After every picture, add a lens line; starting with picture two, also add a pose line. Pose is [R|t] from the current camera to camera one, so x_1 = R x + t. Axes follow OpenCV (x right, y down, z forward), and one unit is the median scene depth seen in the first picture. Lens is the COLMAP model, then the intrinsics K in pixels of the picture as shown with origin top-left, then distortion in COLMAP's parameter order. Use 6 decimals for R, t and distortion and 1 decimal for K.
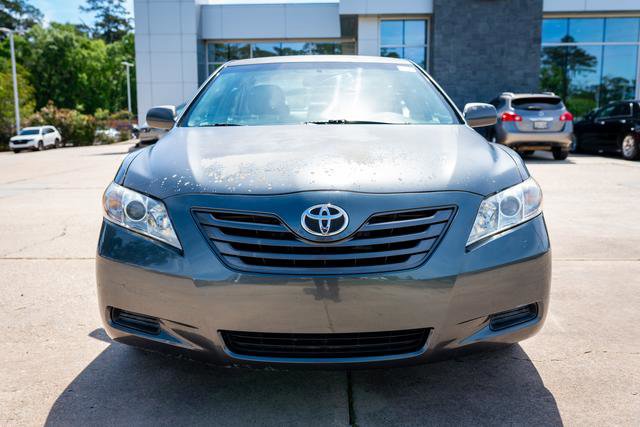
lens RADIAL K [[613.7, 0, 303.8], [0, 613.7, 215.4], [0, 0, 1]] dist [-0.009280, 0.013583]
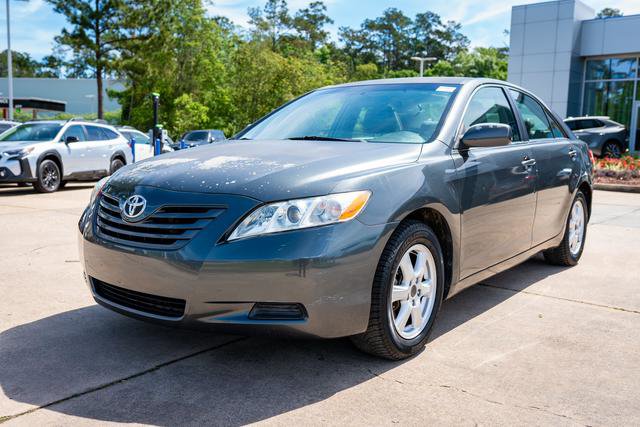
lens RADIAL K [[619.9, 0, 321.6], [0, 619.9, 213.4], [0, 0, 1]] dist [-0.004052, 0.027082]
pose [[0.782561, 0.092458, -0.615671, 0.178629], [-0.115300, 0.993327, 0.002617, -0.004100], [0.611804, 0.068939, 0.787999, 0.024175]]
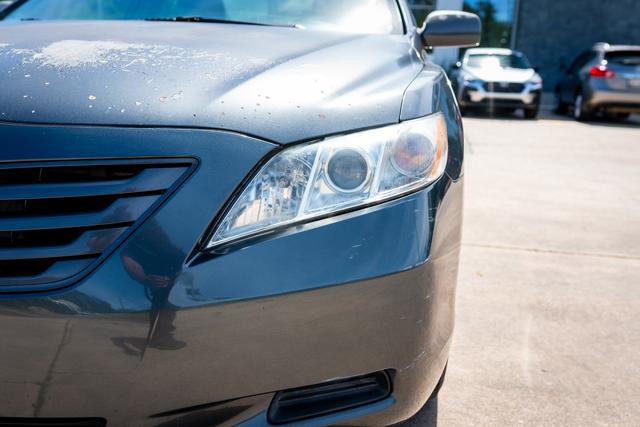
lens RADIAL K [[619.9, 0, 321.6], [0, 619.9, 213.4], [0, 0, 1]] dist [-0.004052, 0.027082]
pose [[0.991208, 0.071136, -0.111562, 0.061933], [-0.063262, 0.995353, 0.072604, -0.002390], [0.116208, -0.064908, 0.991102, 0.084594]]
